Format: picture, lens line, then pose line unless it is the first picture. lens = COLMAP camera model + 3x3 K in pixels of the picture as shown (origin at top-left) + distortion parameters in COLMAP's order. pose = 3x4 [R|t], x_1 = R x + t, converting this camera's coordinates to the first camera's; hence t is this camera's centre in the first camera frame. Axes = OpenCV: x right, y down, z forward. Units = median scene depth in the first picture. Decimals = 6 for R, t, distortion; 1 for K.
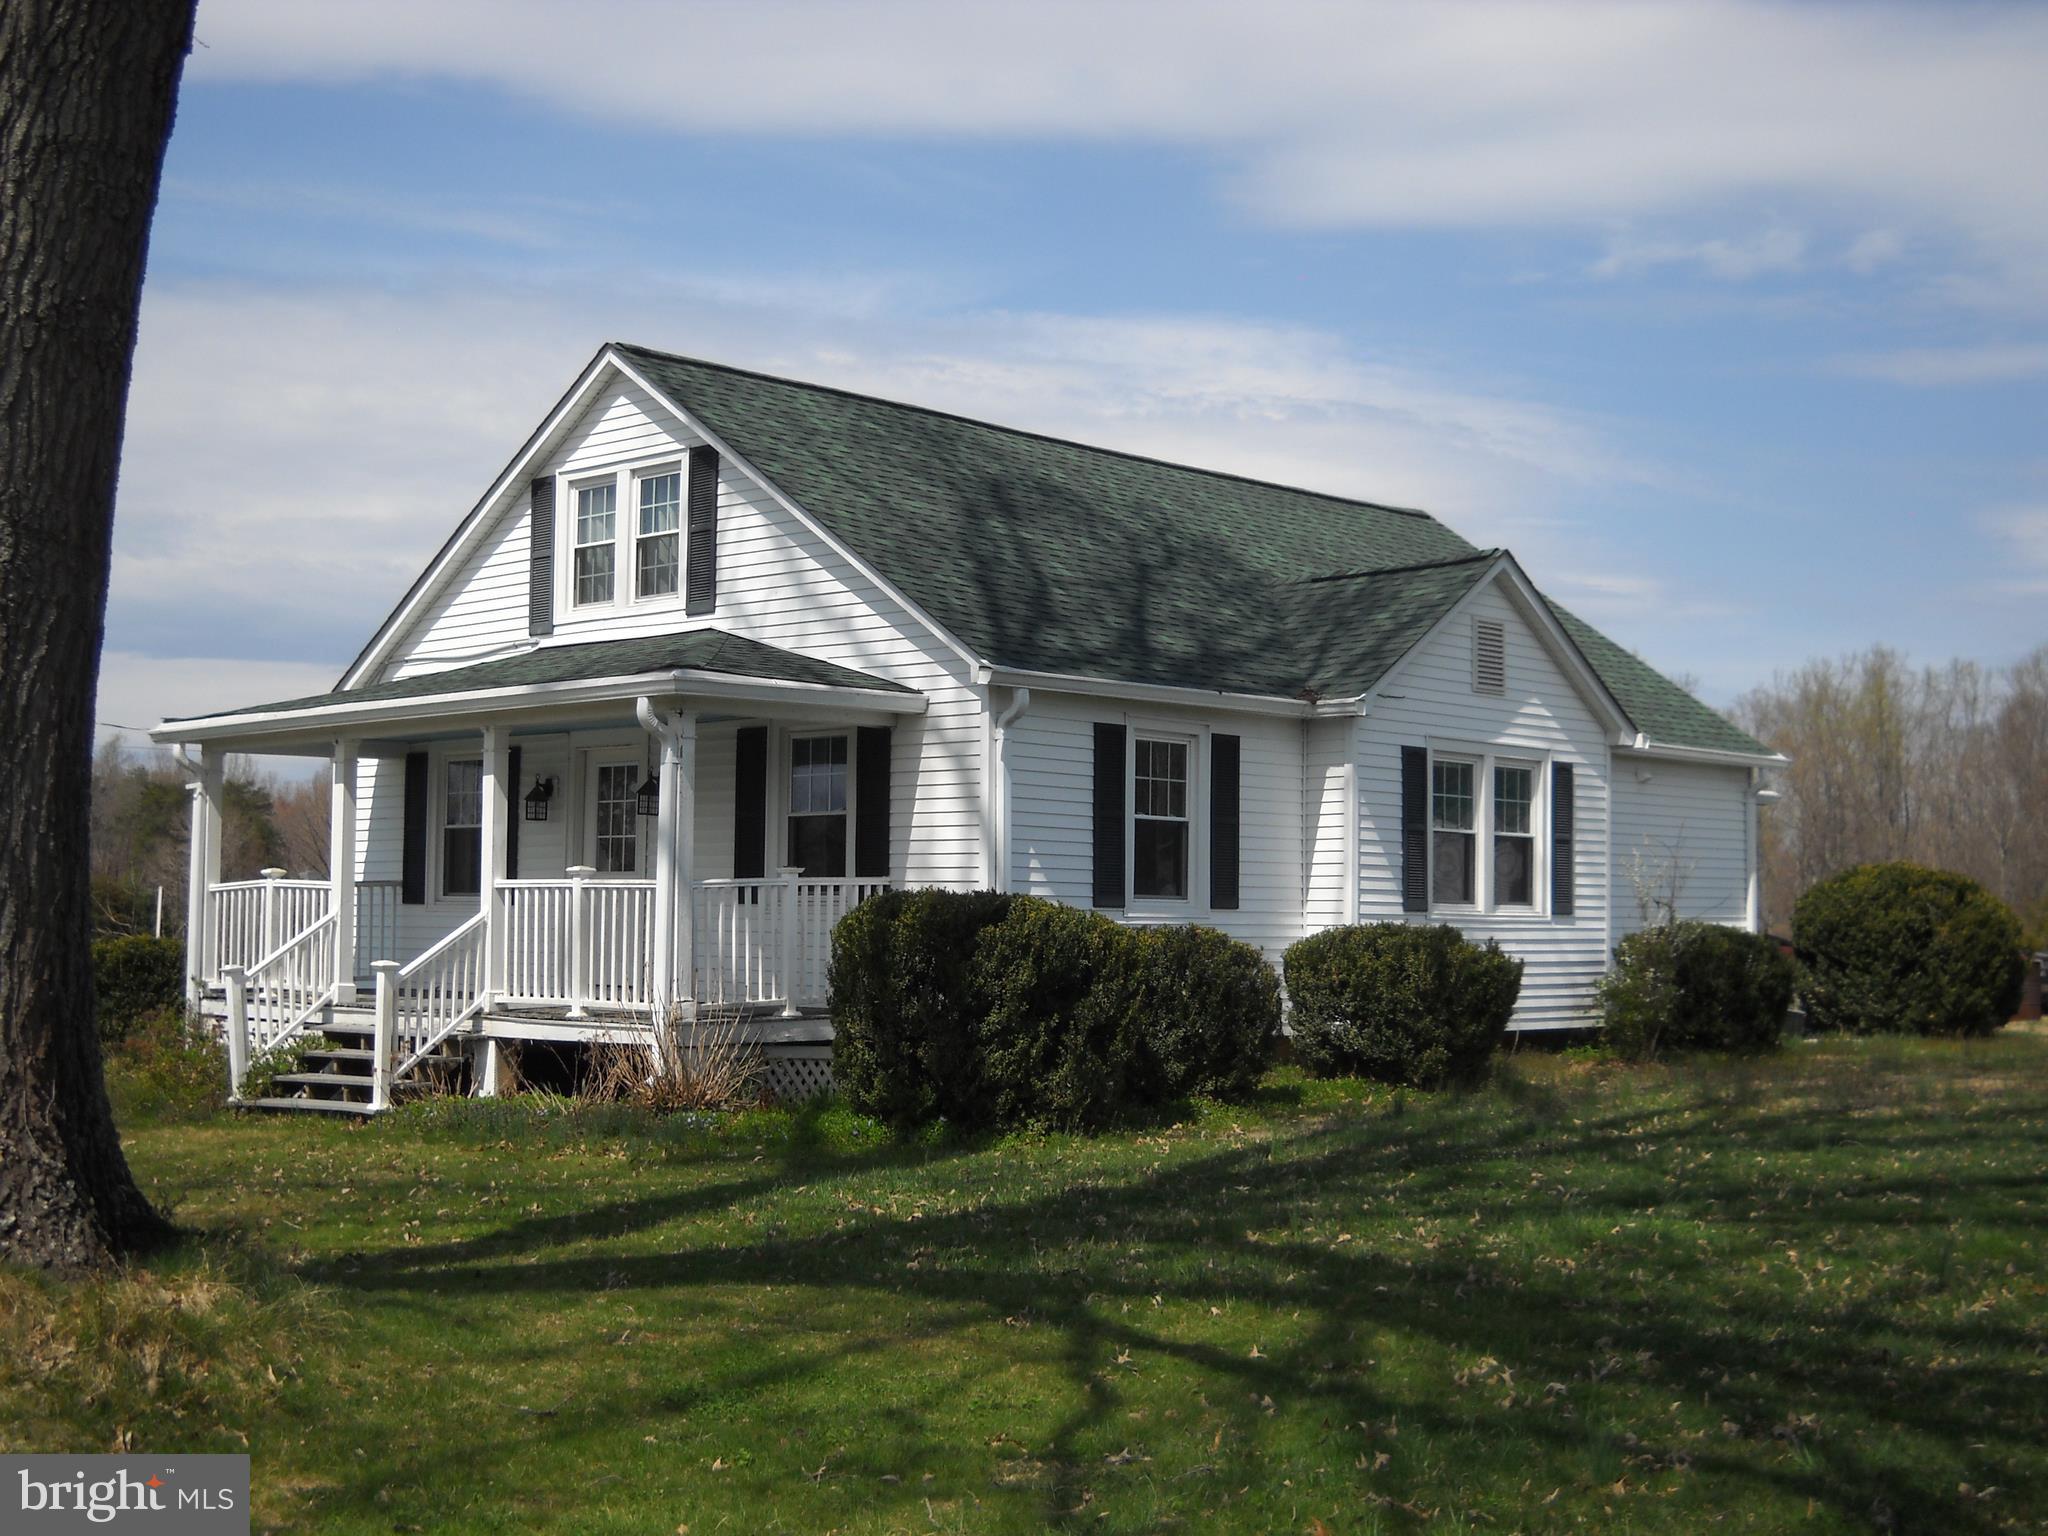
lens RADIAL K [[2714.8, 0, 1023.1], [0, 2714.8, 764.5], [0, 0, 1]] dist [-0.050084, 0.000000]
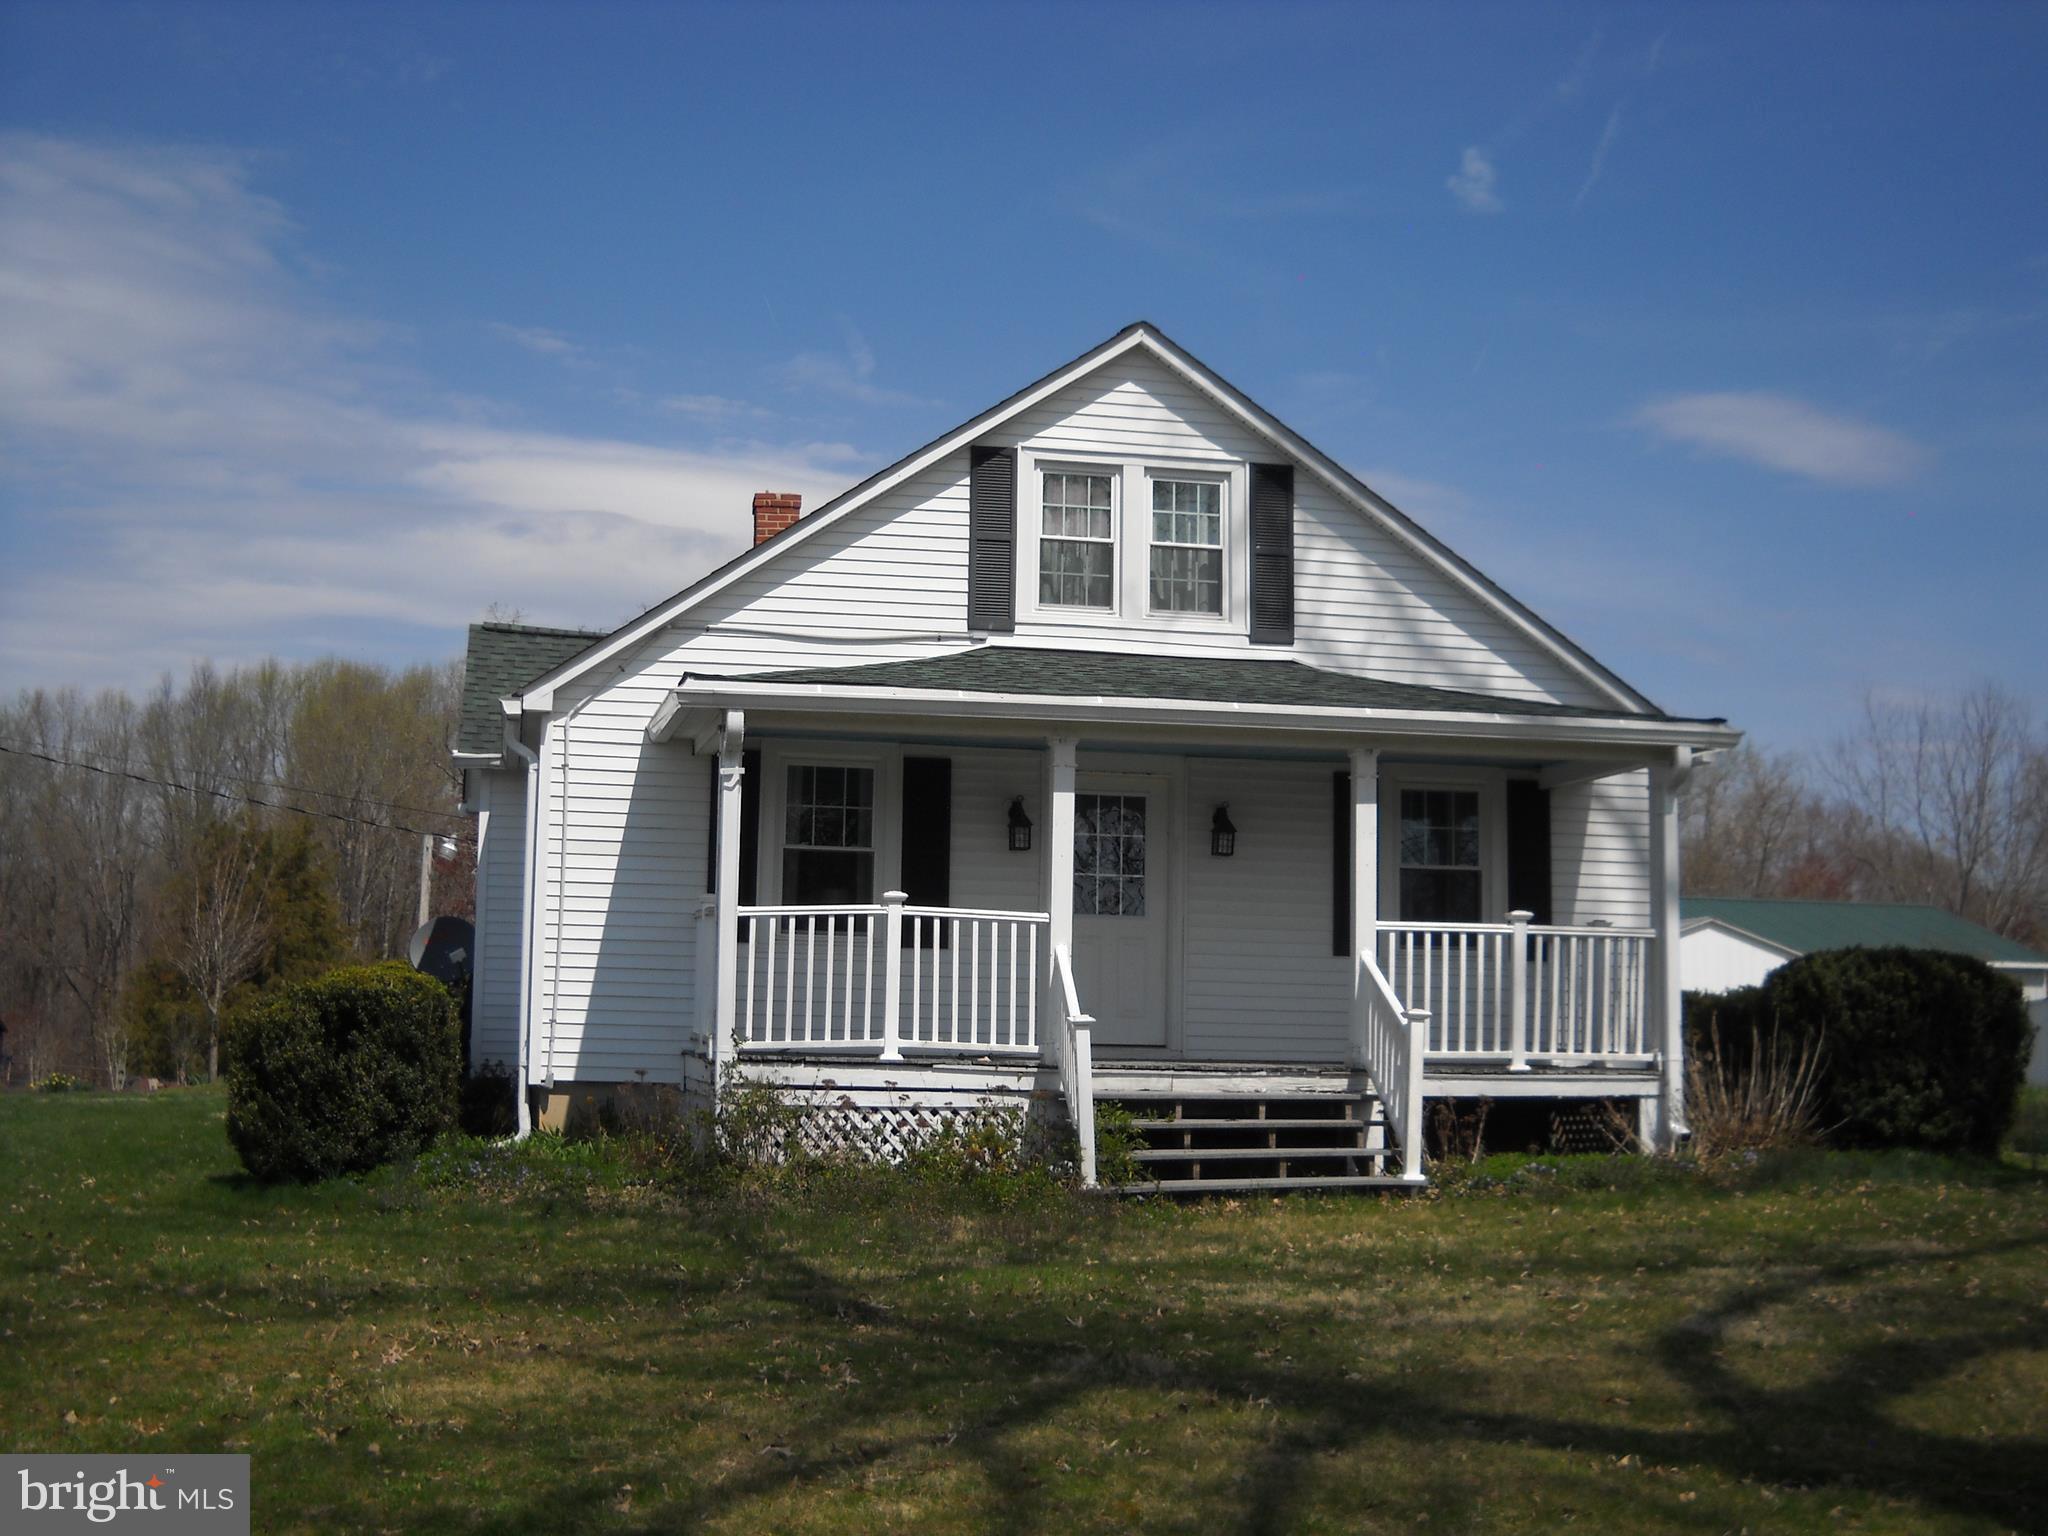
lens RADIAL K [[2714.8, 0, 1024.0], [0, 2714.8, 774.4], [0, 0, 1]] dist [-0.050084, 0.000000]
pose [[0.520900, 0.087319, 0.849140, -0.920943], [-0.060171, 0.996036, -0.065514, 0.053854], [-0.851495, -0.016967, 0.524089, 0.564246]]
